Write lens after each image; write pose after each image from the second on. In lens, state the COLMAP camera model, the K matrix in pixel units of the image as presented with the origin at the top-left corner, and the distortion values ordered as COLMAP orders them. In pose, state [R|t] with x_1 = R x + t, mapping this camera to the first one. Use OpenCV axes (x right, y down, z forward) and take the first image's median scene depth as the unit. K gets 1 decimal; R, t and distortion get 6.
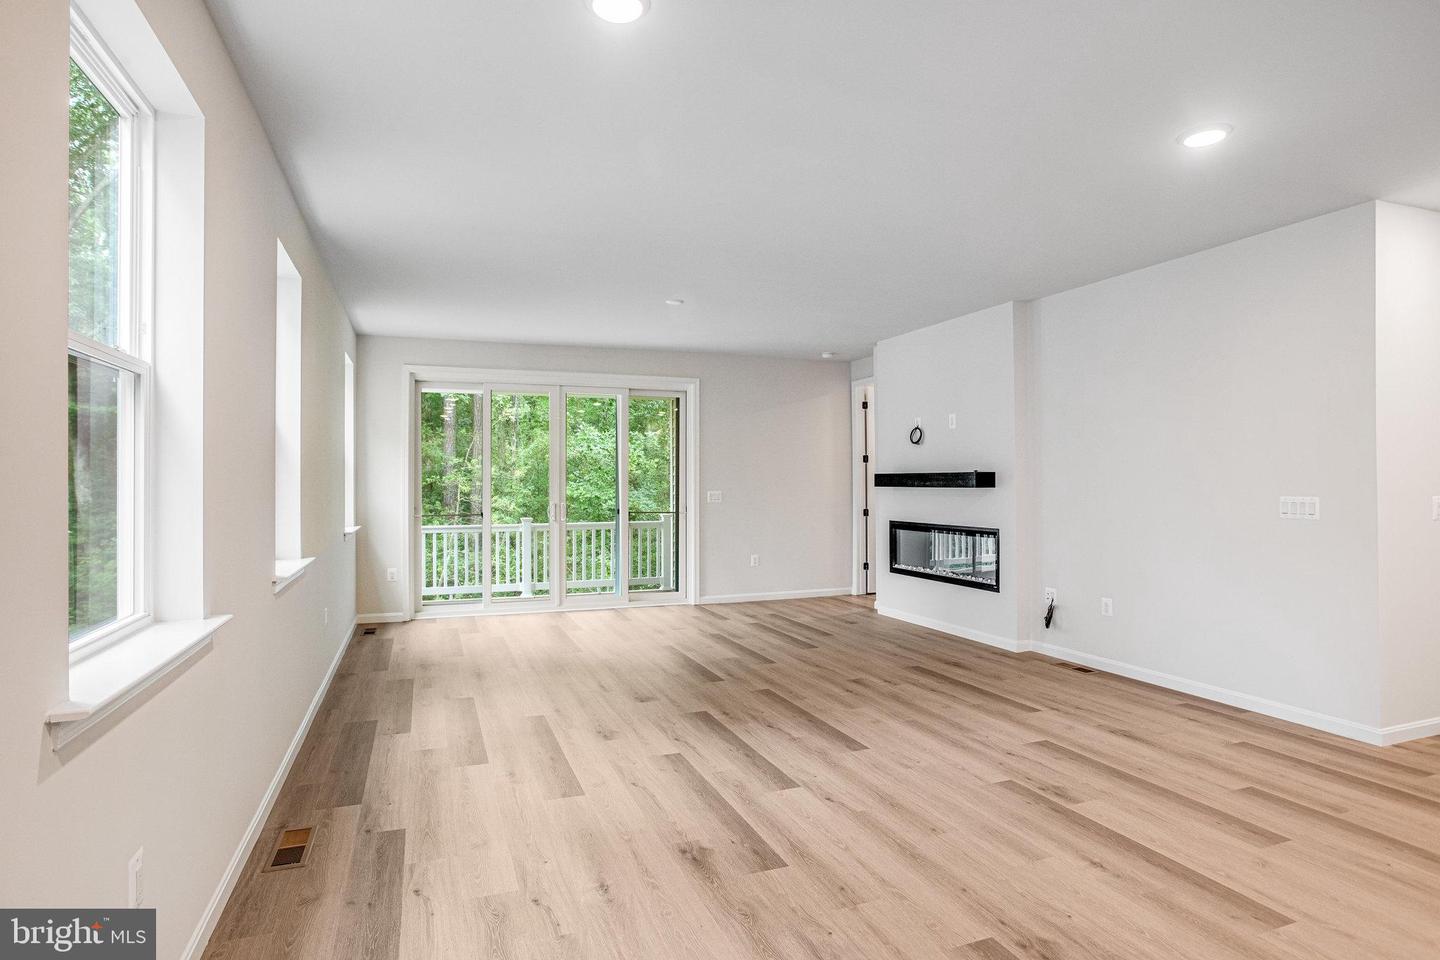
lens RADIAL K [[761.9, 0, 720.0], [0, 761.9, 480.0], [0, 0, 1]] dist [-0.050821, 0.001035]
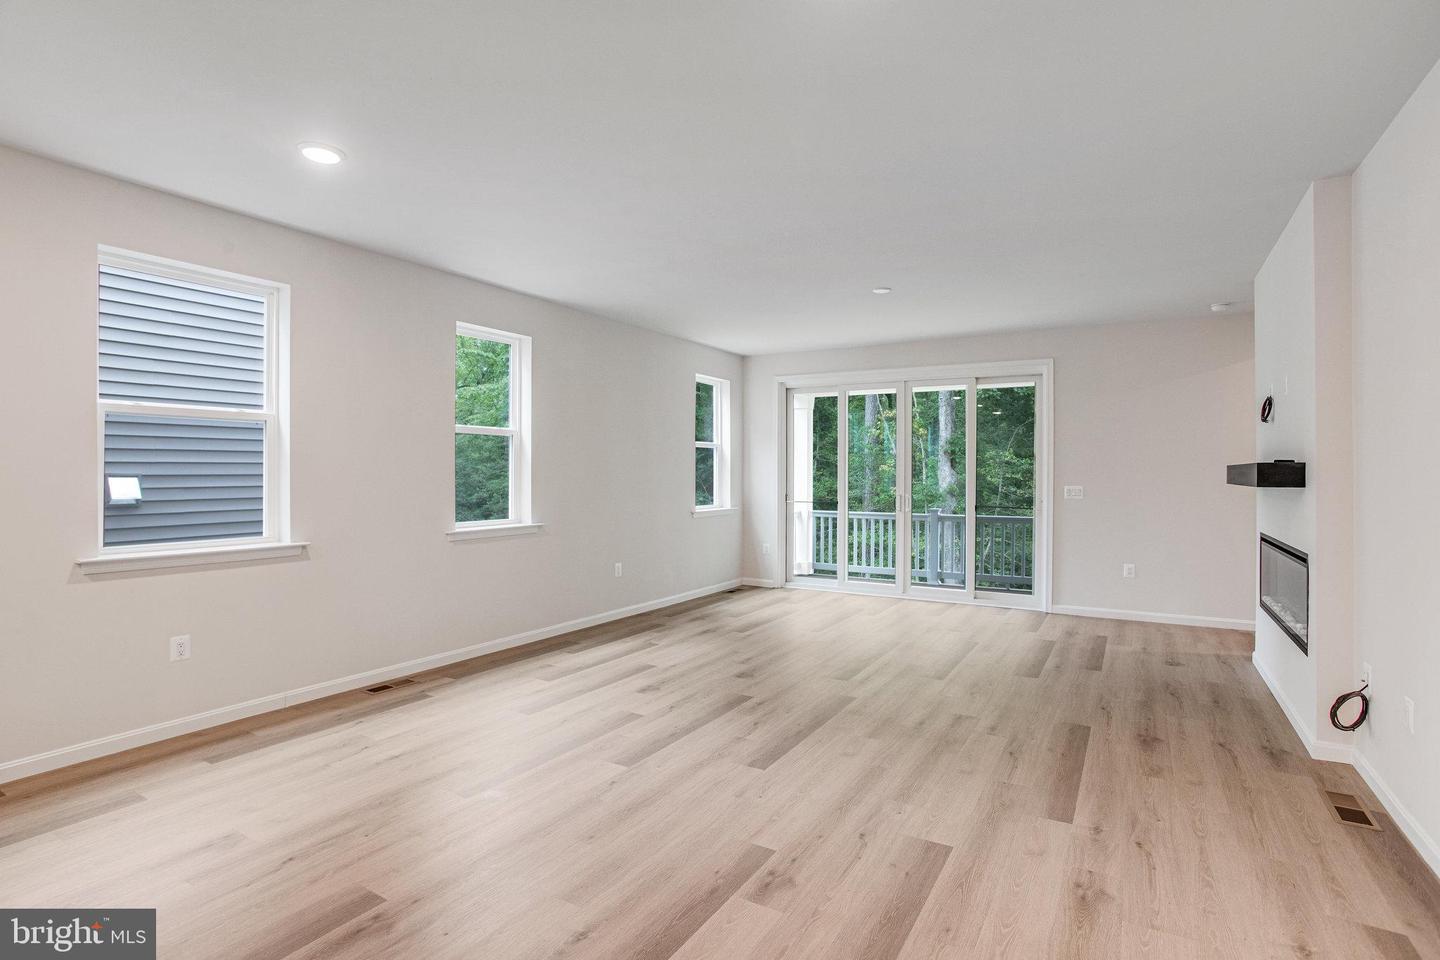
lens RADIAL K [[706.1, 0, 720.0], [0, 706.1, 480.0], [0, 0, 1]] dist [-0.071384, 0.025634]
pose [[0.615526, 0.013811, -0.787995, 0.738906], [-0.003238, 0.999882, 0.014996, -0.005365], [0.788110, -0.006679, 0.615499, 0.398456]]
